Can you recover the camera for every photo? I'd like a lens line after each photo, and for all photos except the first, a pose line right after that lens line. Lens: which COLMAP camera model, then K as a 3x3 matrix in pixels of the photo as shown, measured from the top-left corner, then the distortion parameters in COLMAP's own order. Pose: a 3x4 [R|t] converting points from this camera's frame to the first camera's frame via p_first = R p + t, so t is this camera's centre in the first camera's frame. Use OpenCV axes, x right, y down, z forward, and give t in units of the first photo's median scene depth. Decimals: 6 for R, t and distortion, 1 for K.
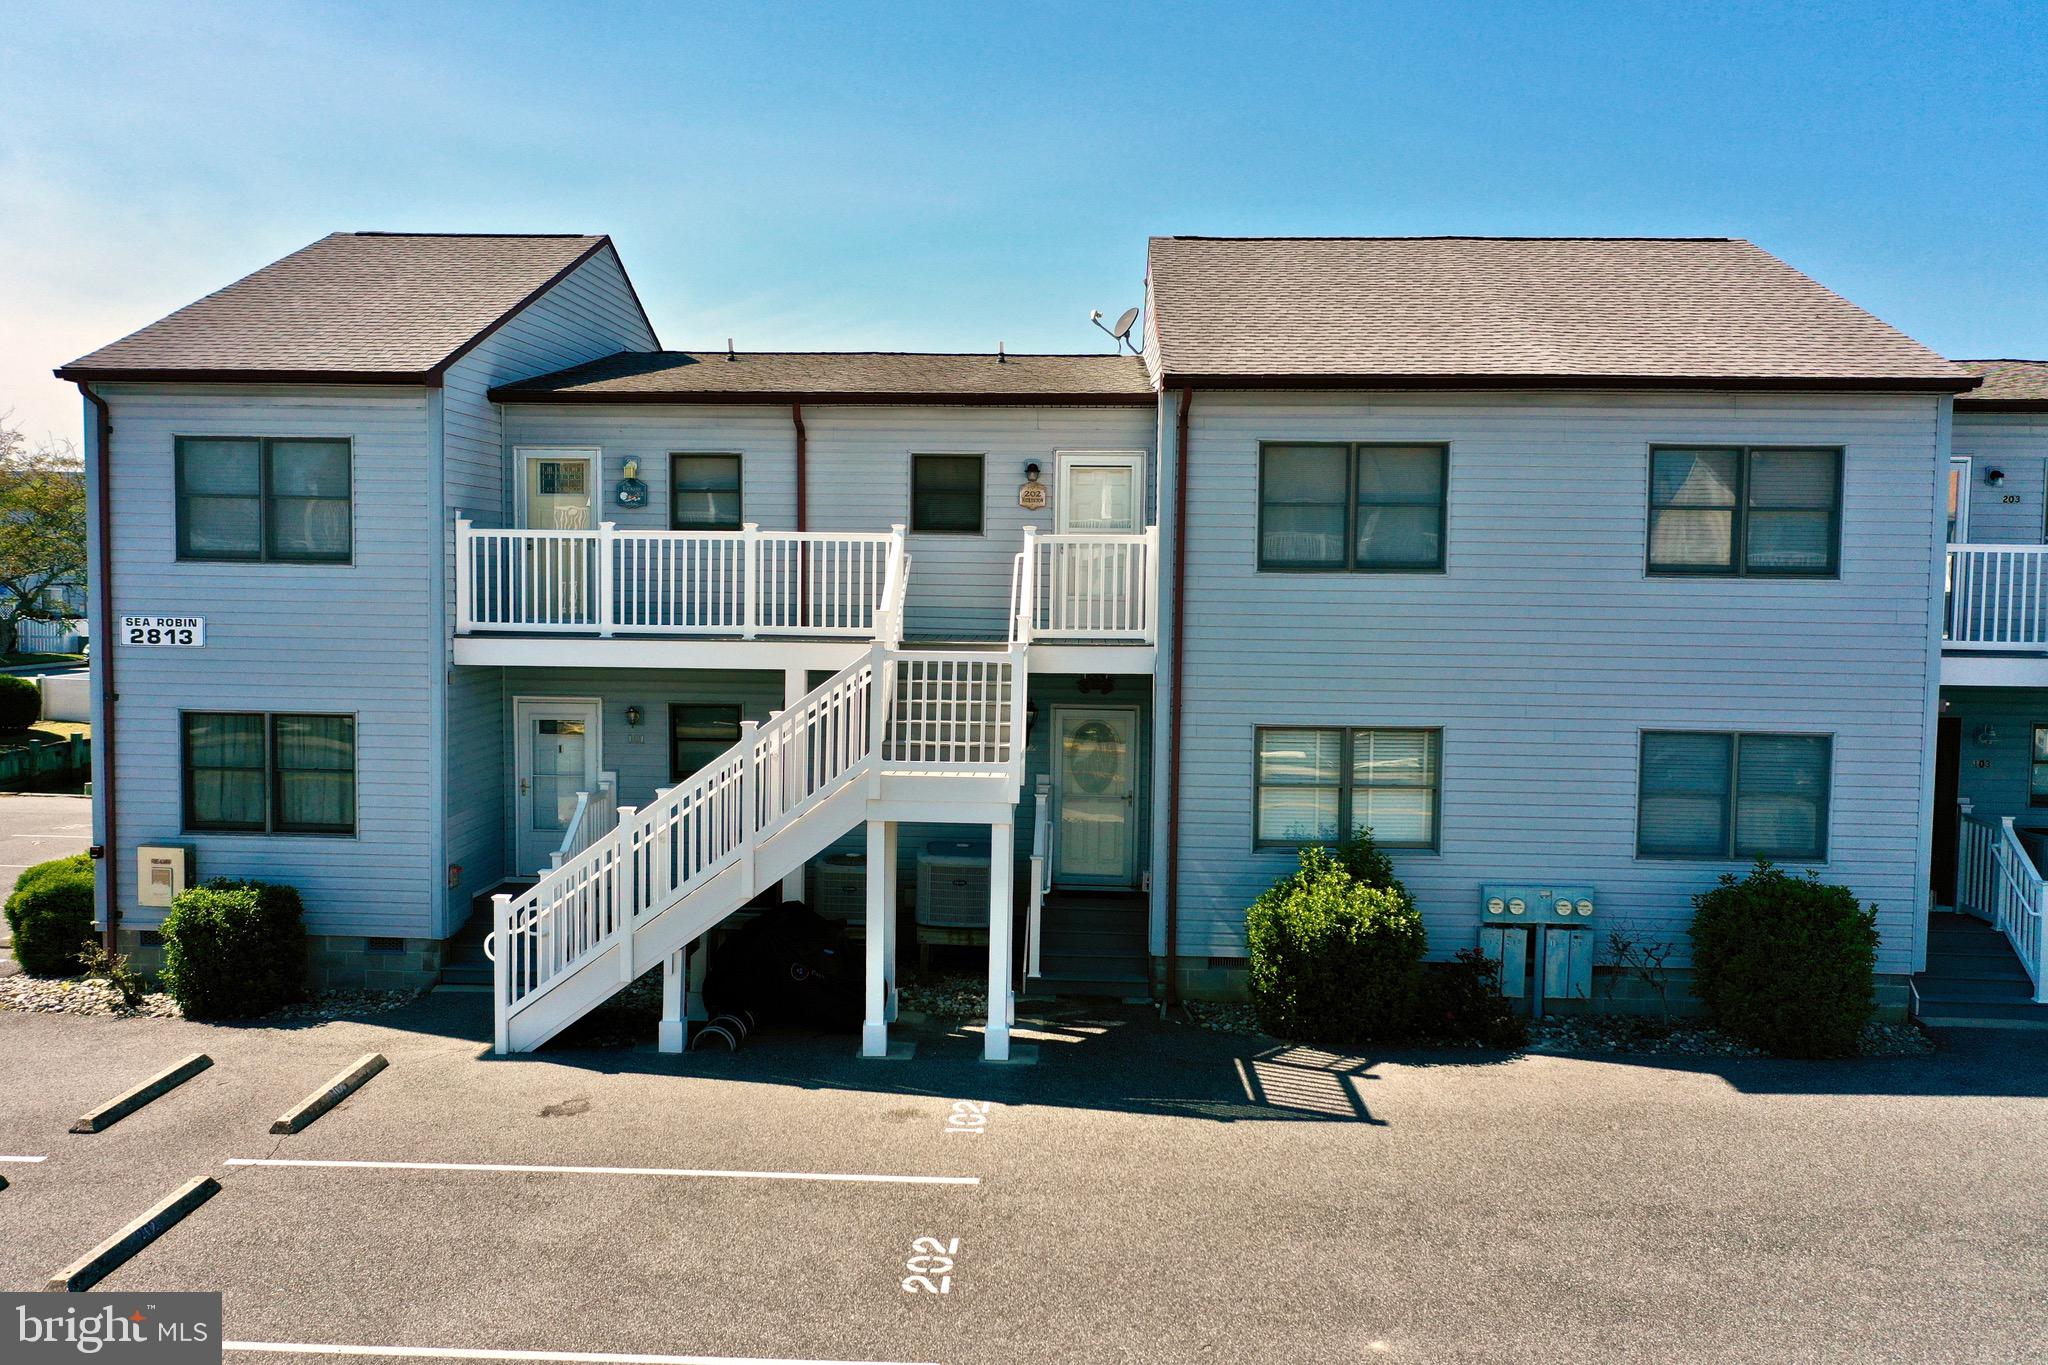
lens RADIAL K [[1666.8, 0, 1018.6], [0, 1666.8, 675.2], [0, 0, 1]] dist [0.008831, -0.004870]
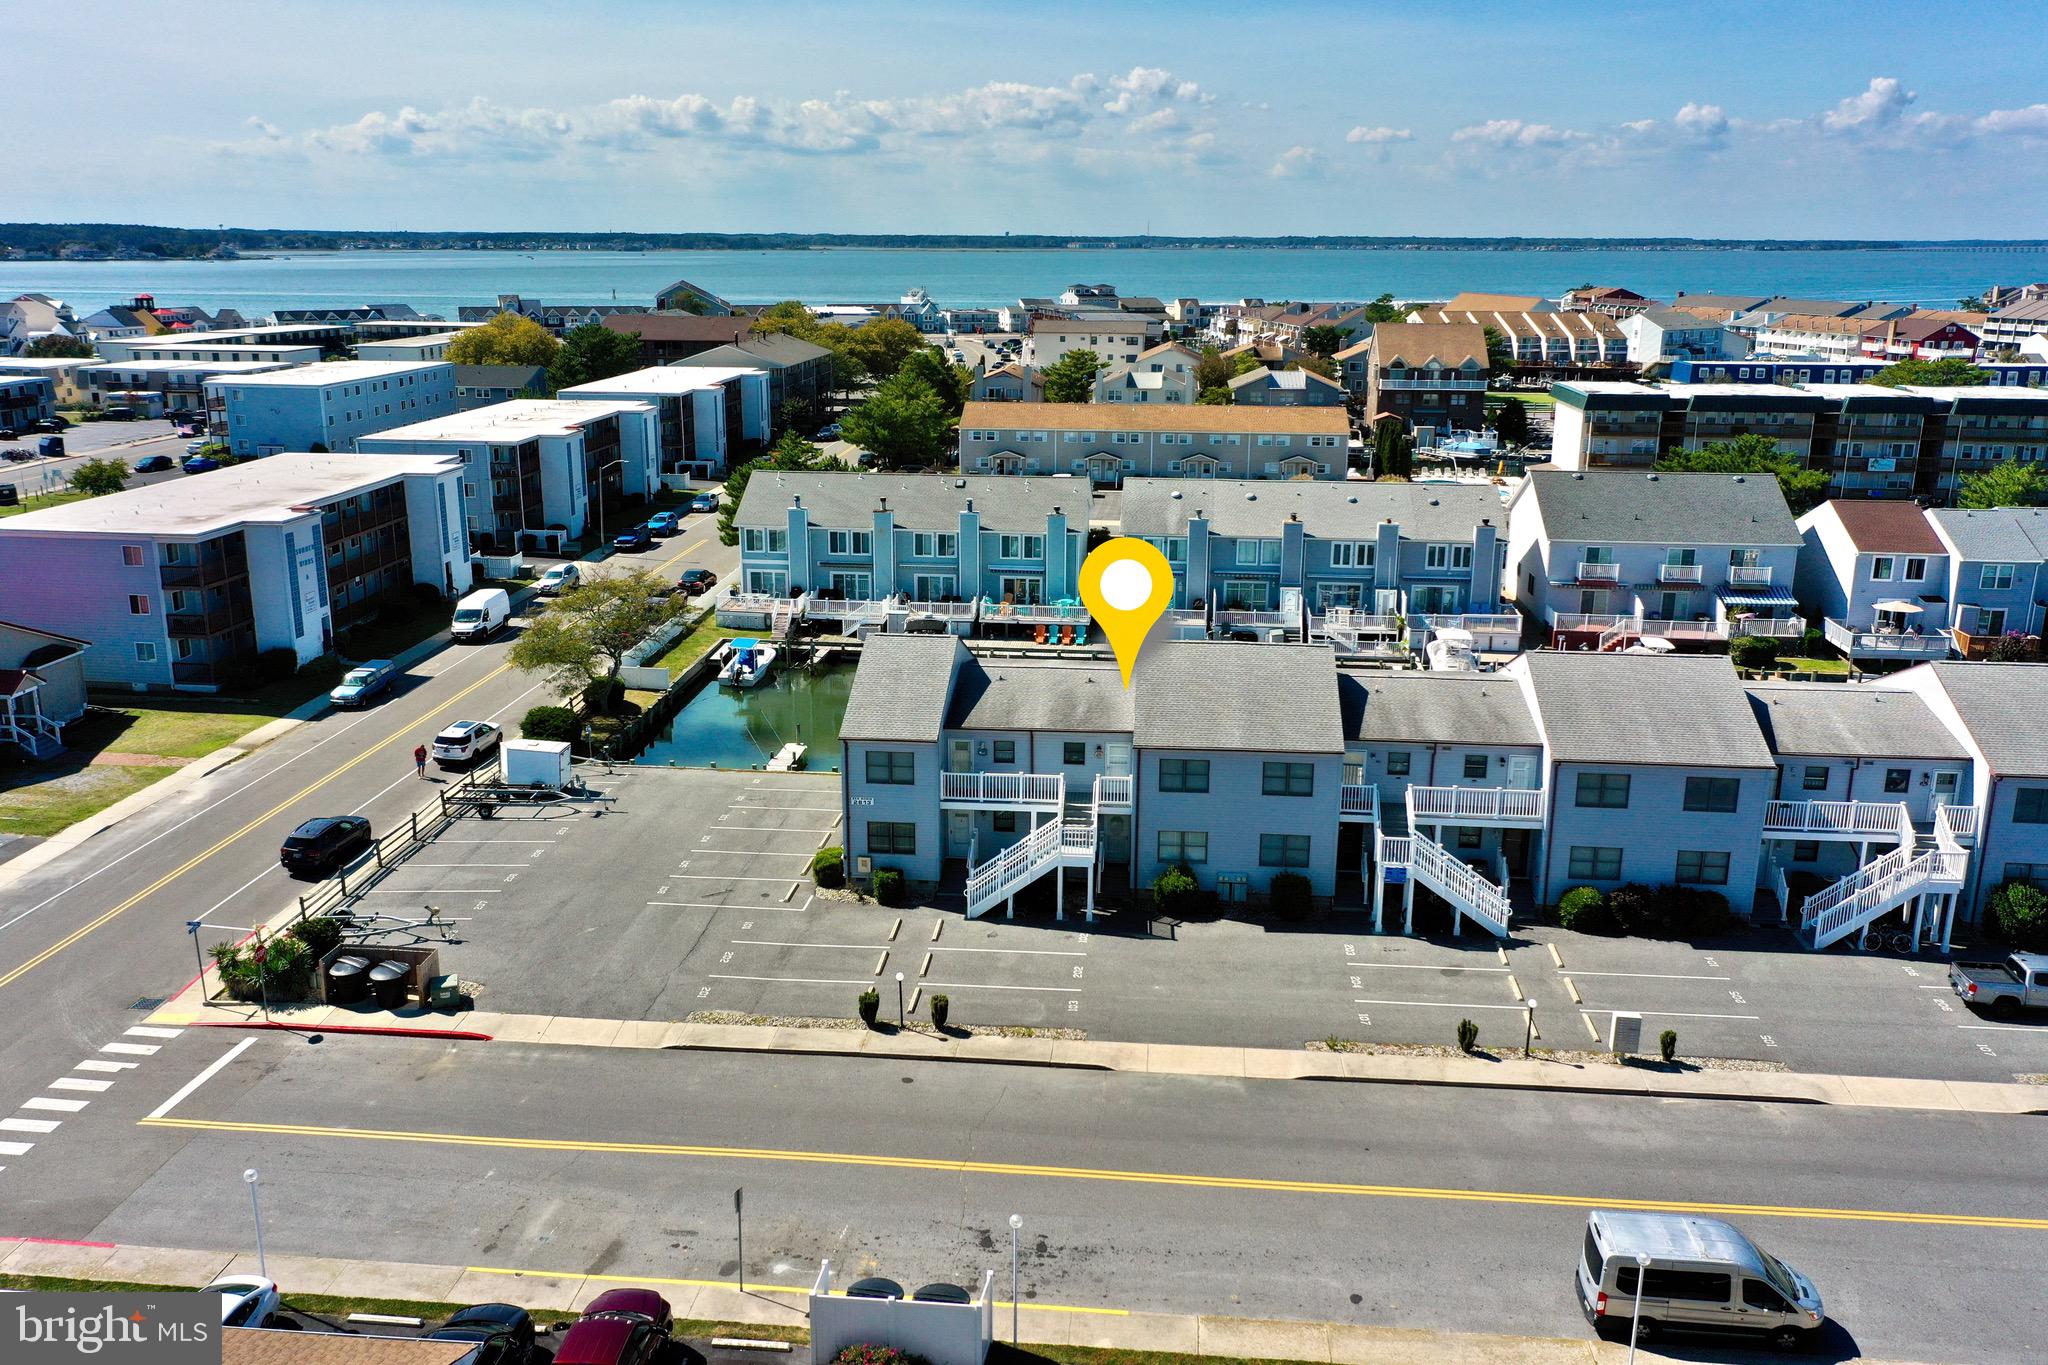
lens RADIAL K [[1637.9, 0, 1024.0], [0, 1637.9, 682.5], [0, 0, 1]] dist [0.005388, 0.000830]
pose [[0.998997, 0.001714, -0.044742, 0.005427], [0.007253, 0.979873, 0.199489, -1.034335], [0.044183, -0.199613, 0.978878, -2.553041]]
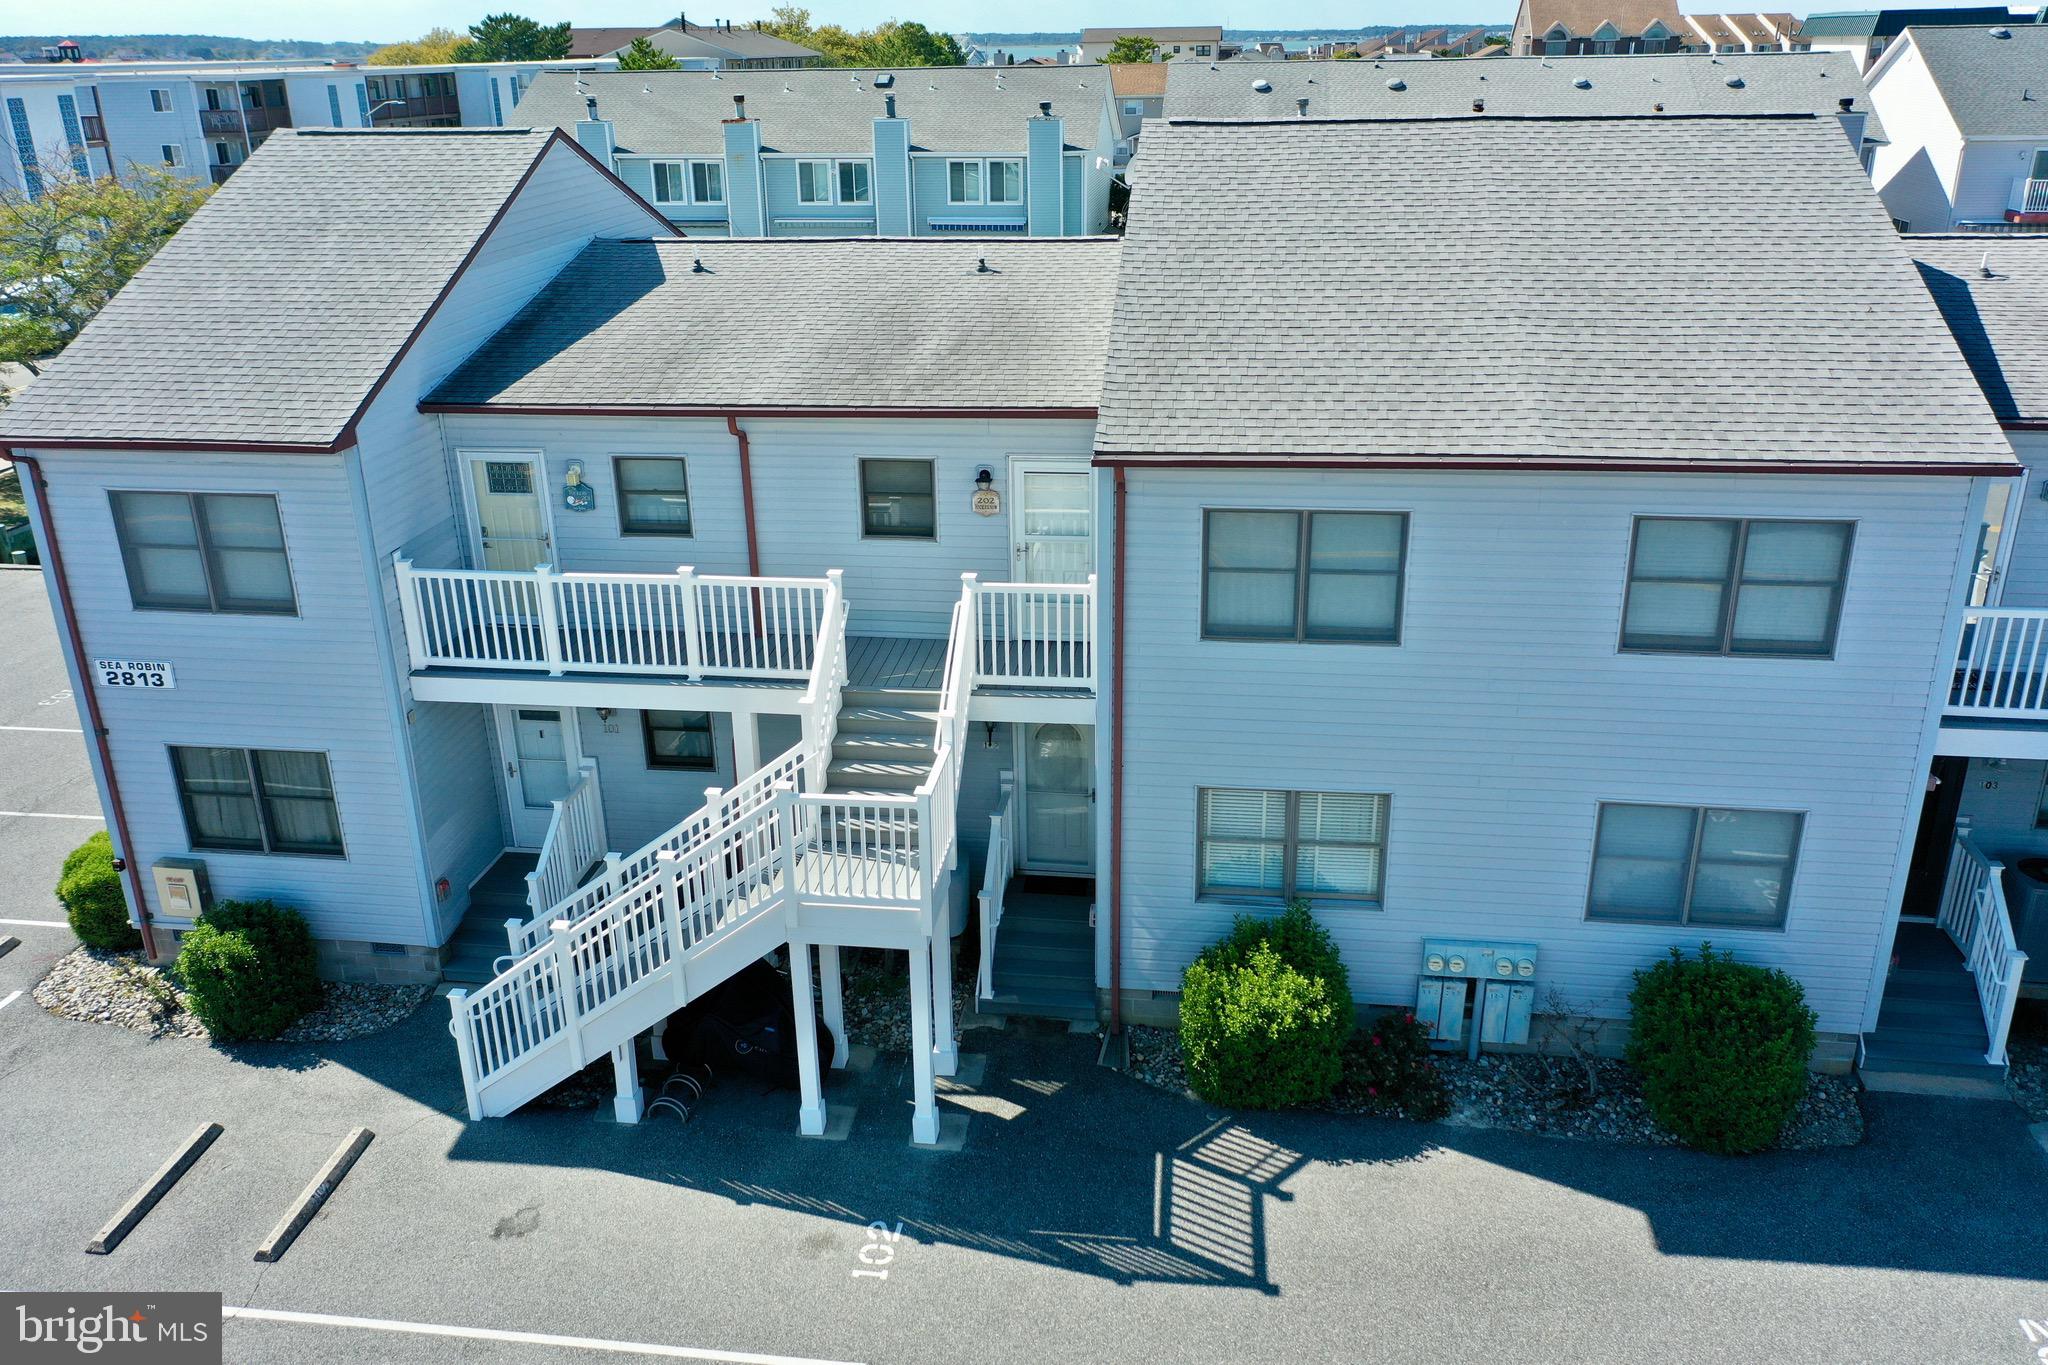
lens RADIAL K [[1614.6, 0, 1019.3], [0, 1614.6, 677.1], [0, 0, 1]] dist [0.005080, 0.000581]
pose [[0.995494, 0.004336, -0.094725, 0.127440], [0.025005, 0.951591, 0.306347, -0.326426], [0.091468, -0.307336, 0.947195, 0.110479]]
